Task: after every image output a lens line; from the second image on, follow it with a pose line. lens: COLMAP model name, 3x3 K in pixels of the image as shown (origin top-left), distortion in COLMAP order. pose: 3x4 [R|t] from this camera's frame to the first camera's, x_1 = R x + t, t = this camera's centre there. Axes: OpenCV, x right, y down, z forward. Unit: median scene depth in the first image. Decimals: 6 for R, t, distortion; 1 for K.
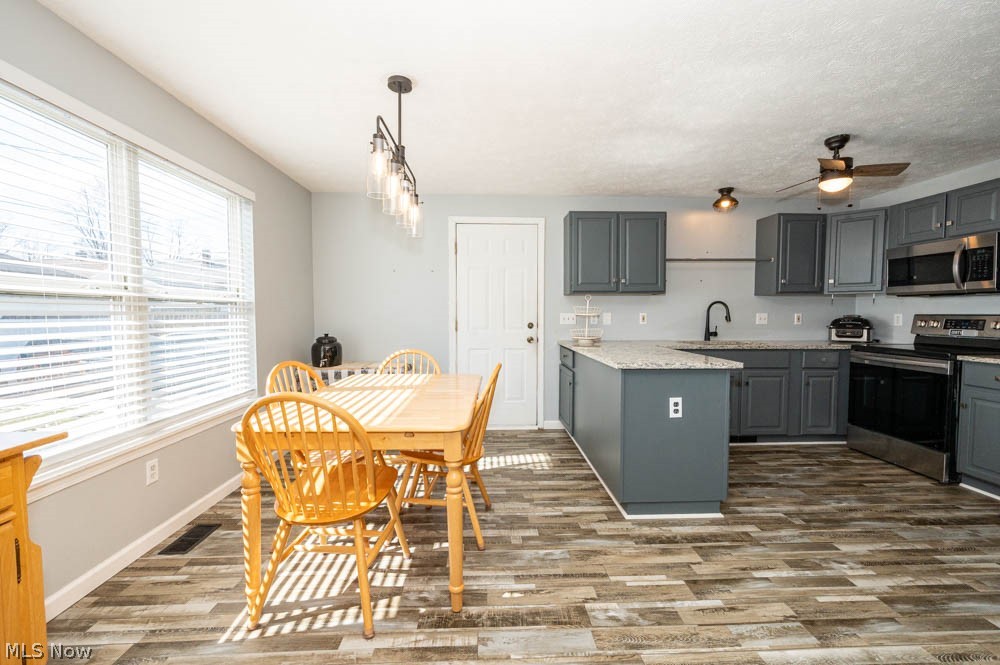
lens RADIAL K [[399.8, 0, 500.0], [0, 399.8, 332.5], [0, 0, 1]] dist [-0.001430, -0.000318]
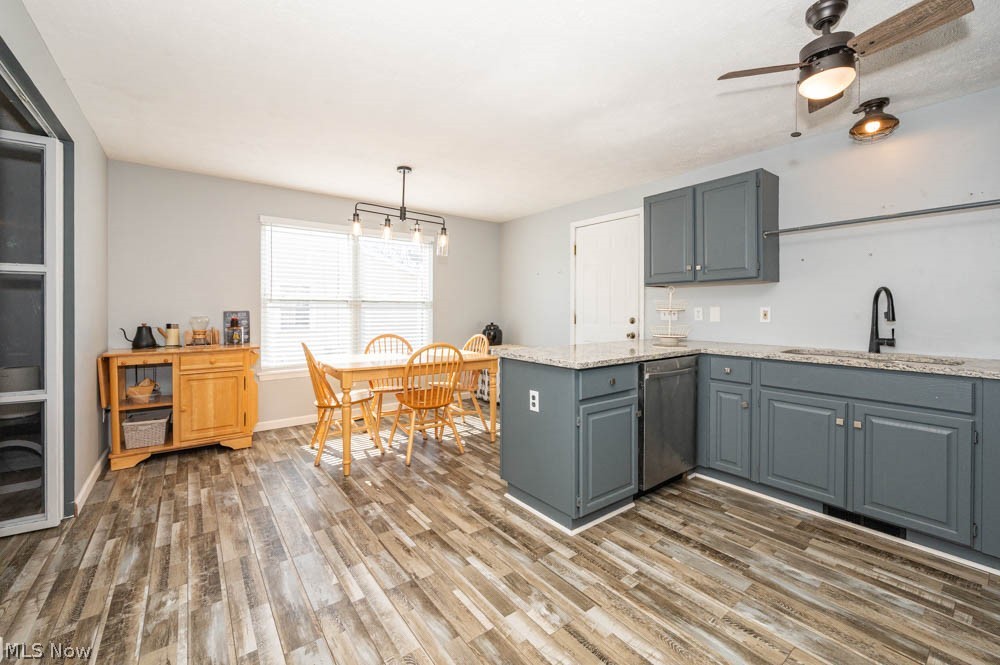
lens RADIAL K [[407.8, 0, 519.0], [0, 407.8, 310.3], [0, 0, 1]] dist [-0.000031, -0.000059]
pose [[0.595789, 0.003727, -0.803132, 0.860921], [-0.038699, 0.998961, -0.024072, -0.009341], [0.802208, 0.045423, 0.595314, 0.242918]]
